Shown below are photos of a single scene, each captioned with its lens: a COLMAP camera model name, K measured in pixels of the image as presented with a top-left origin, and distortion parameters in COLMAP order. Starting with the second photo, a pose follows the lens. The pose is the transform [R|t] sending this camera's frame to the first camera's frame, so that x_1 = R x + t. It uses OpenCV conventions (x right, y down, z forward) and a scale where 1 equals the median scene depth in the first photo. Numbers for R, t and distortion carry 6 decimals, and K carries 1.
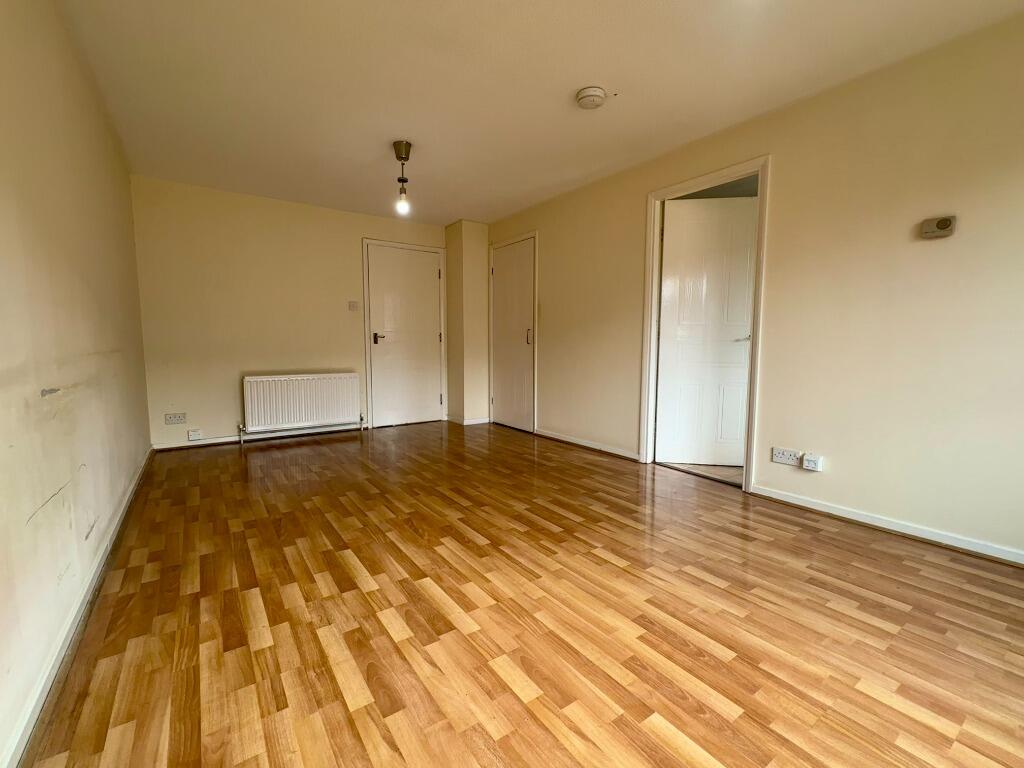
lens RADIAL K [[408.5, 0, 511.5], [0, 408.5, 382.6], [0, 0, 1]] dist [-0.000817, -0.000048]
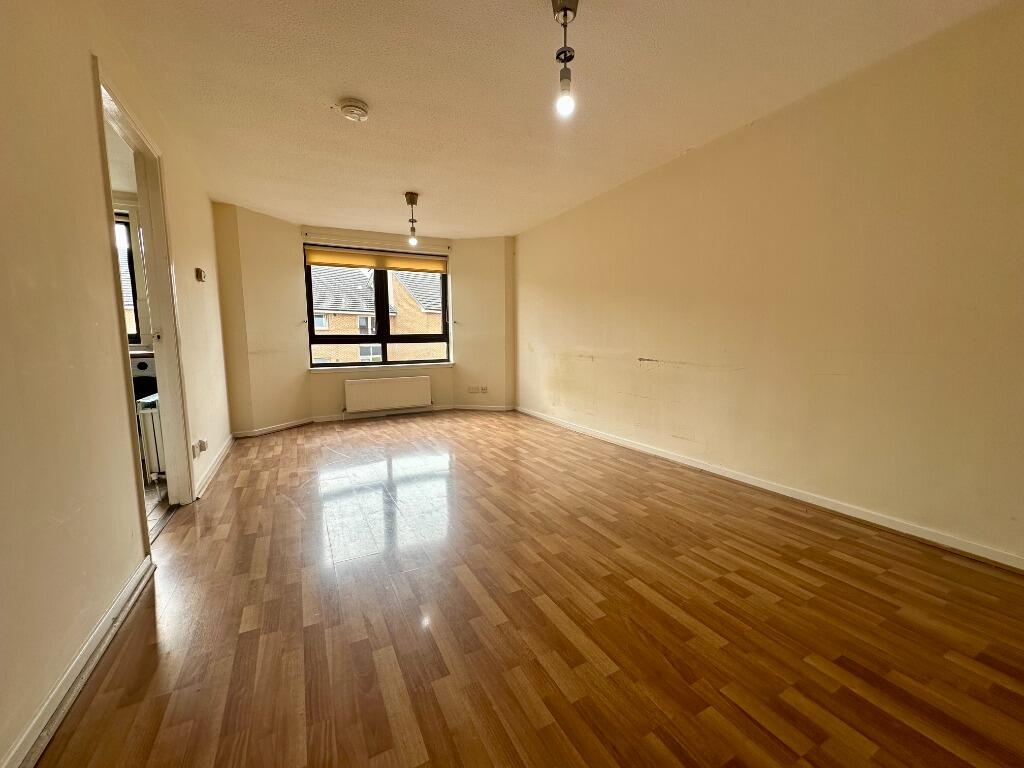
lens RADIAL K [[408.5, 0, 515.0], [0, 408.5, 382.0], [0, 0, 1]] dist [-0.000817, -0.000048]
pose [[-0.991465, -0.006664, 0.130203, -0.458091], [0.019208, 0.980328, 0.196437, -0.276967], [-0.128951, 0.197261, -0.971833, 2.723492]]
